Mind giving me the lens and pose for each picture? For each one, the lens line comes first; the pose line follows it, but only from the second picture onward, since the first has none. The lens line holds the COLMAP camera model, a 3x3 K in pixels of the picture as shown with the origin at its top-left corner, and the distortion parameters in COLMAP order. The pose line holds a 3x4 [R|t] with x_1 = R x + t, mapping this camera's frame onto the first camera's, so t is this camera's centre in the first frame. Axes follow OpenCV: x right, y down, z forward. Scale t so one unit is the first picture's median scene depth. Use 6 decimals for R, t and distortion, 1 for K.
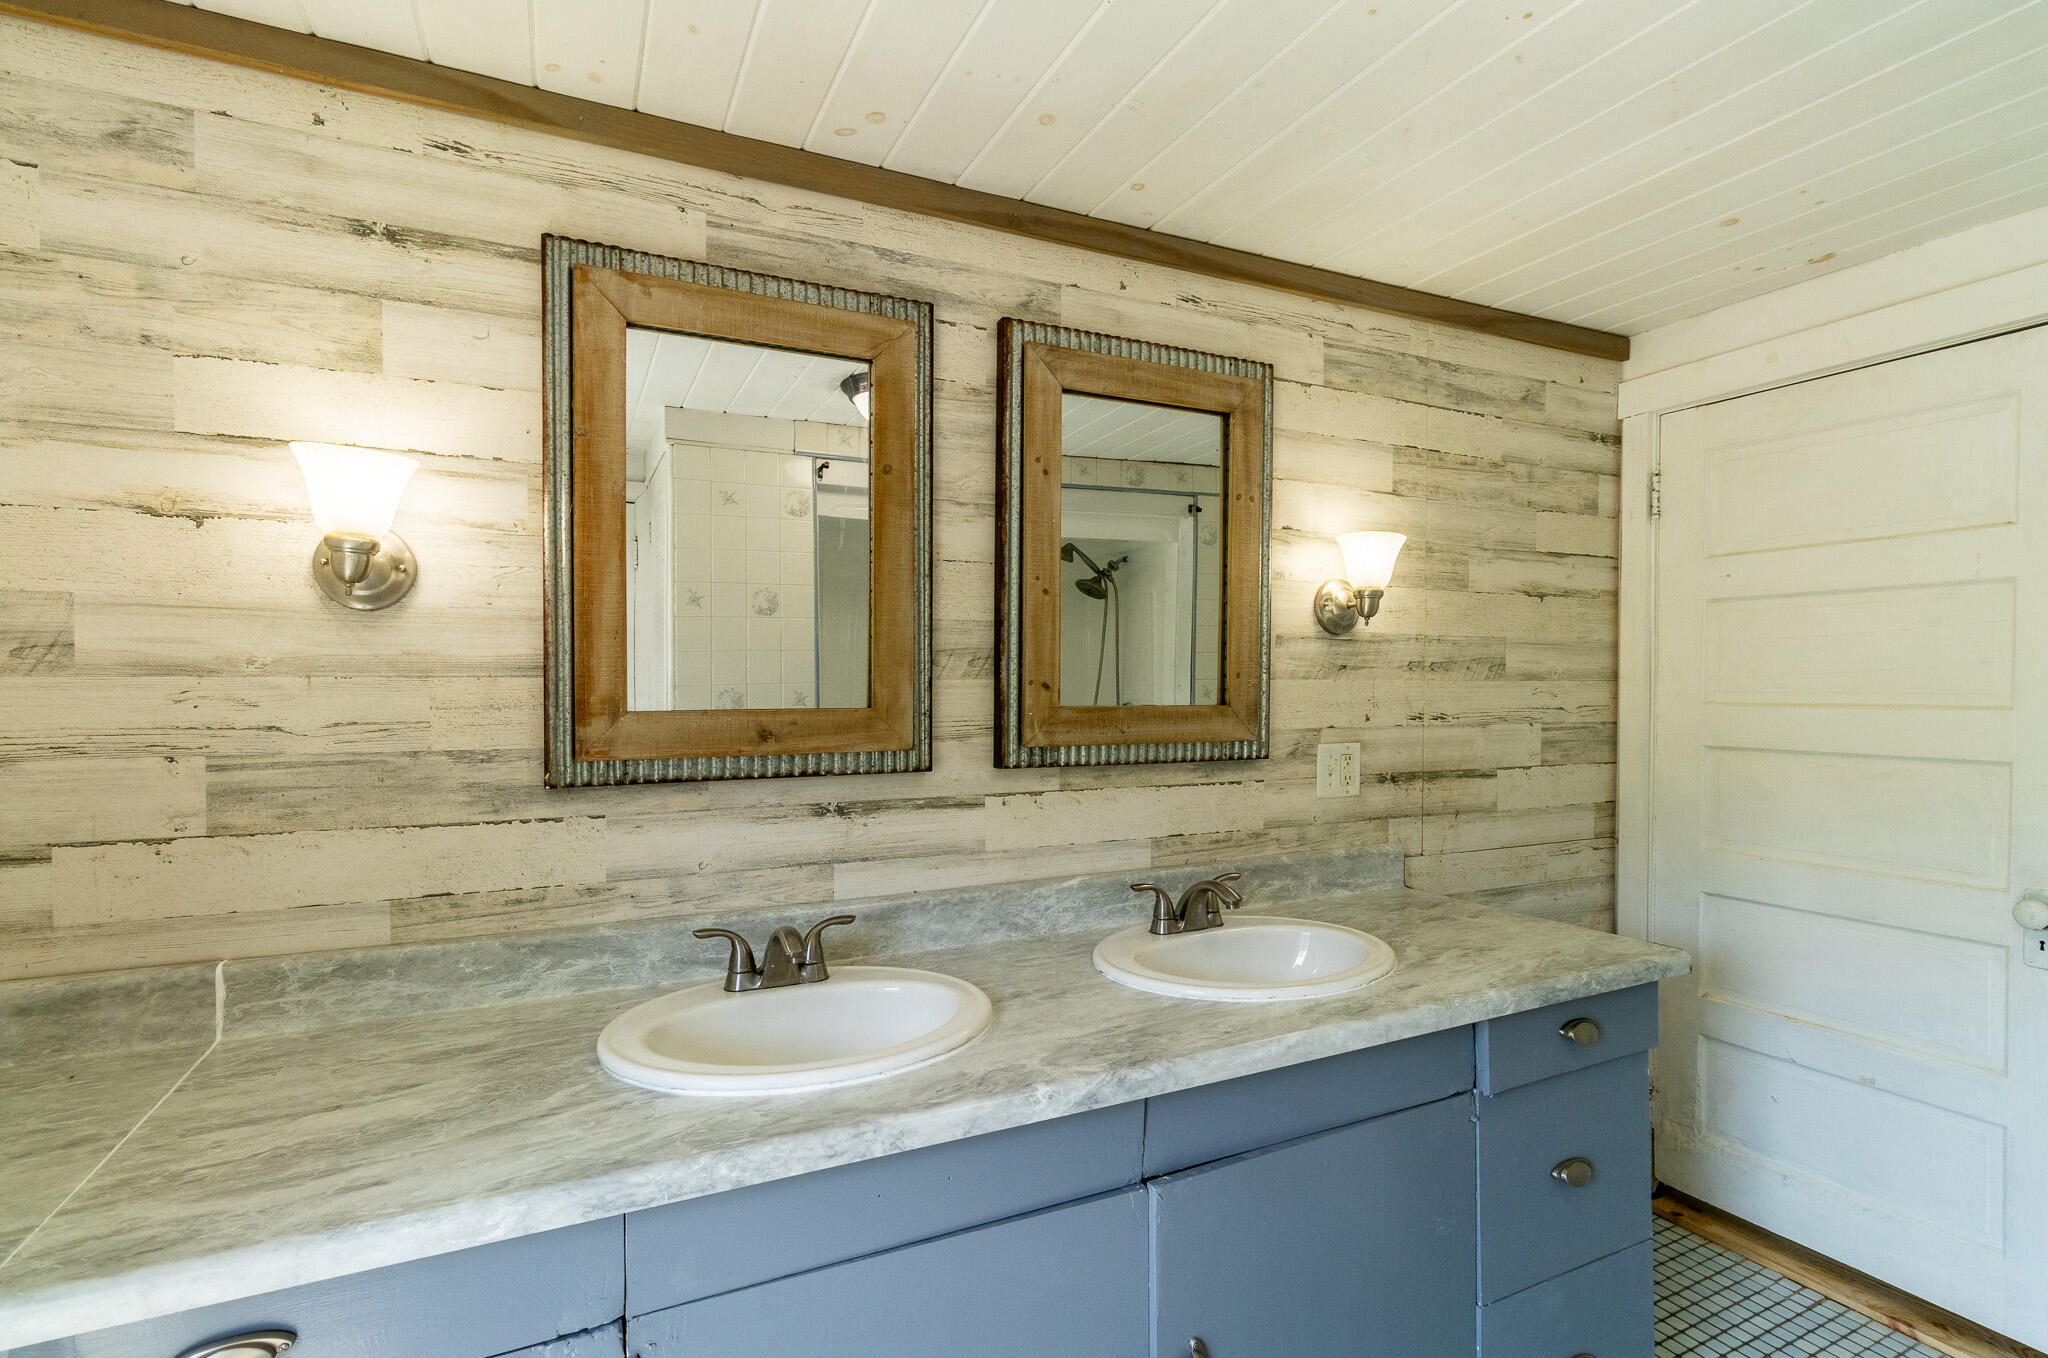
lens RADIAL K [[943.8, 0, 1028.7], [0, 943.8, 687.9], [0, 0, 1]] dist [0.001079, 0.000538]
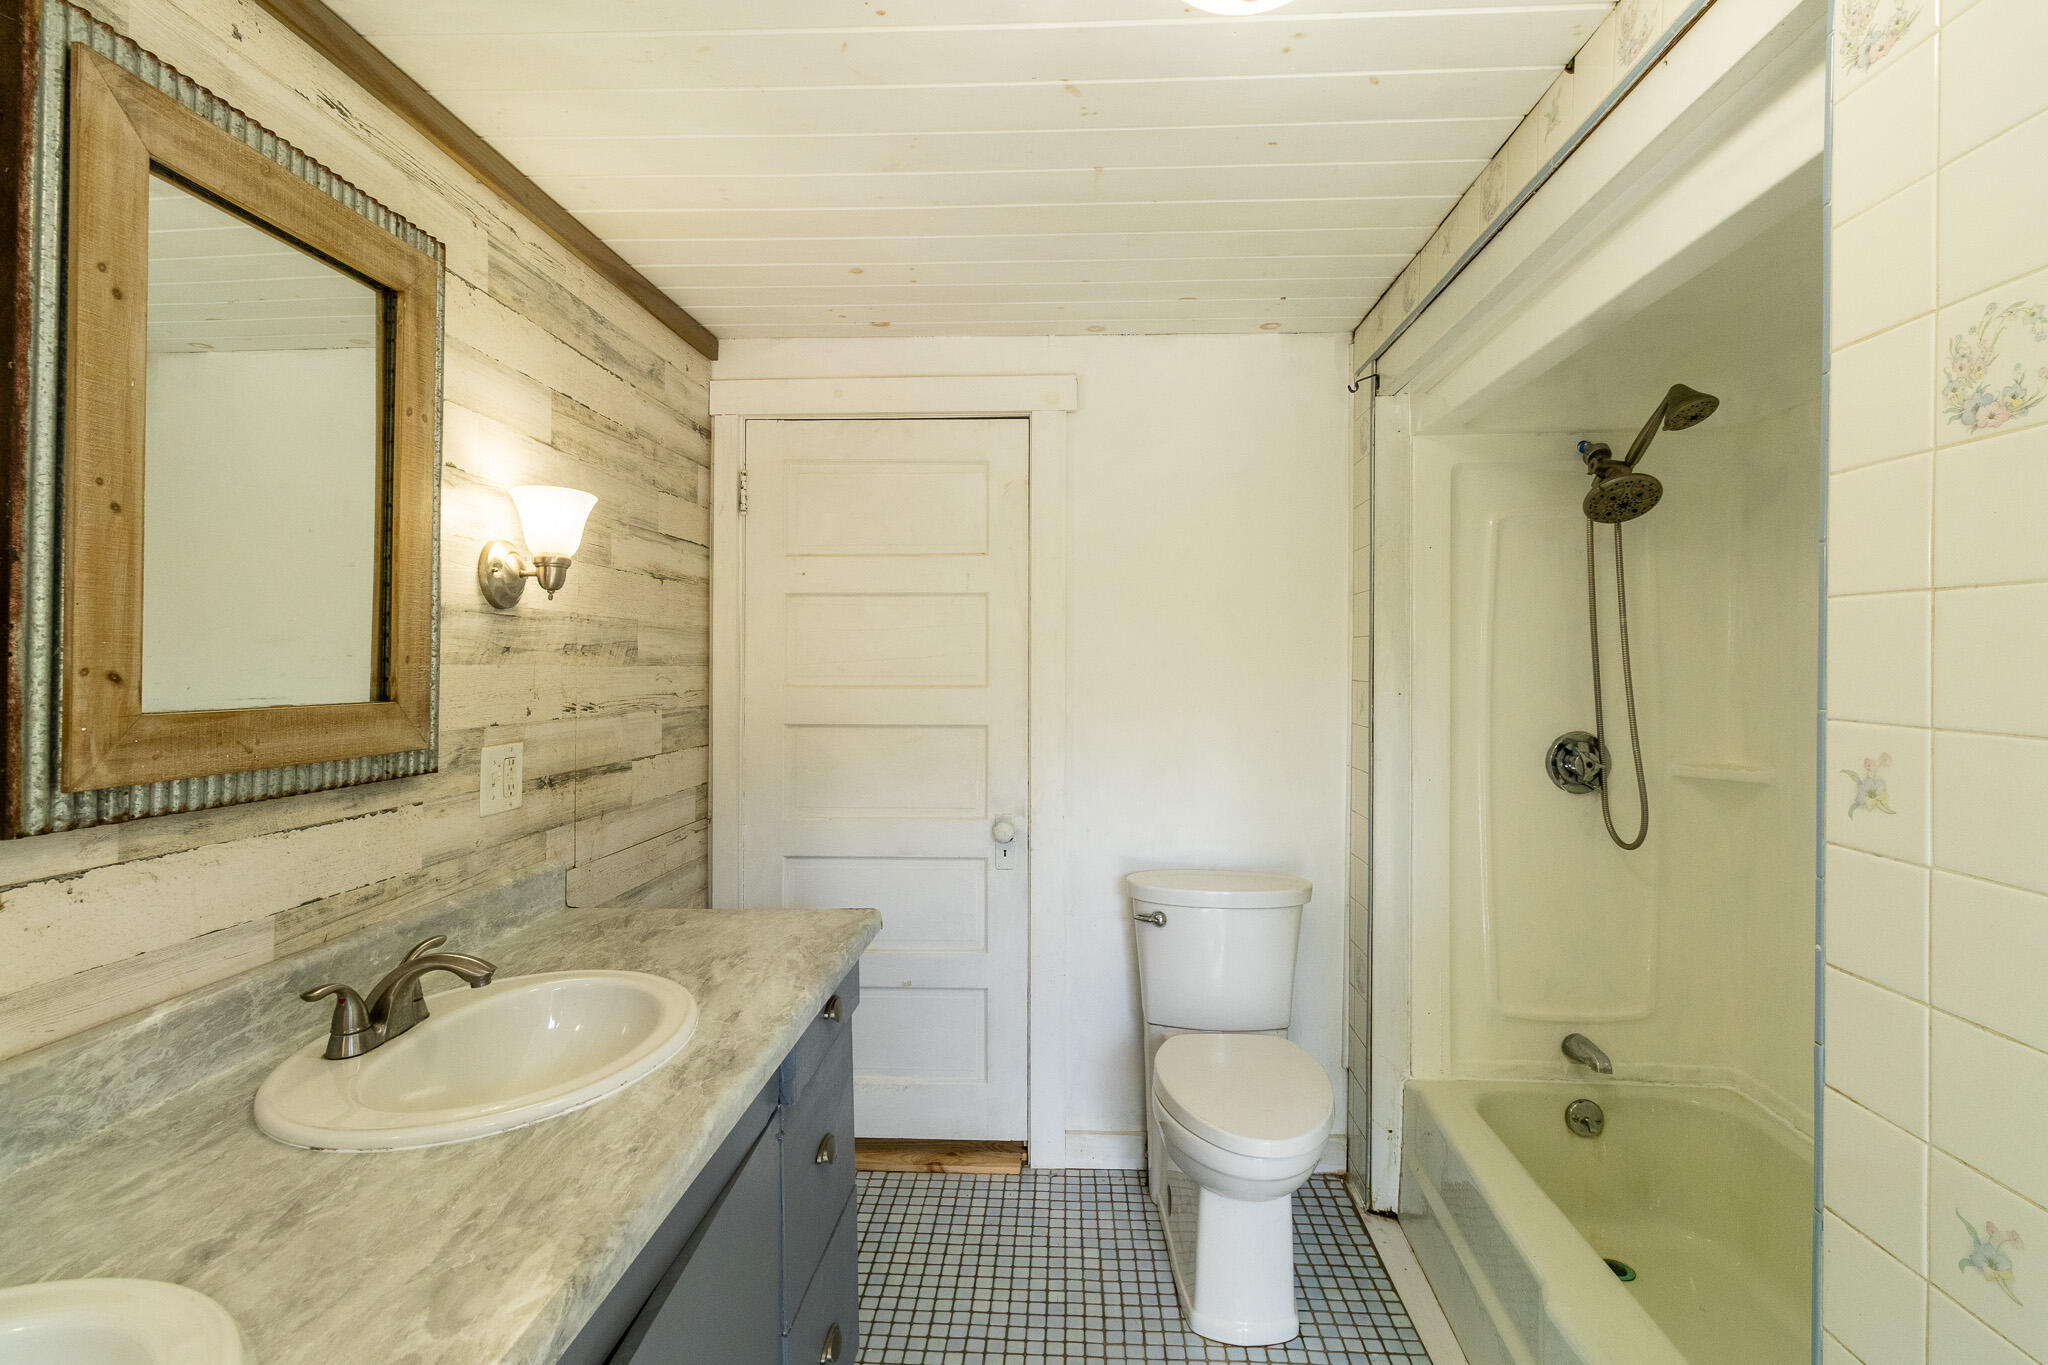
lens RADIAL K [[983.9, 0, 1033.0], [0, 983.9, 653.1], [0, 0, 1]] dist [0.001114, 0.000759]
pose [[0.499737, 0.011928, 0.866095, -0.180696], [0.003070, 0.999875, -0.015542, -0.004841], [-0.866172, 0.010426, 0.499638, 0.206537]]
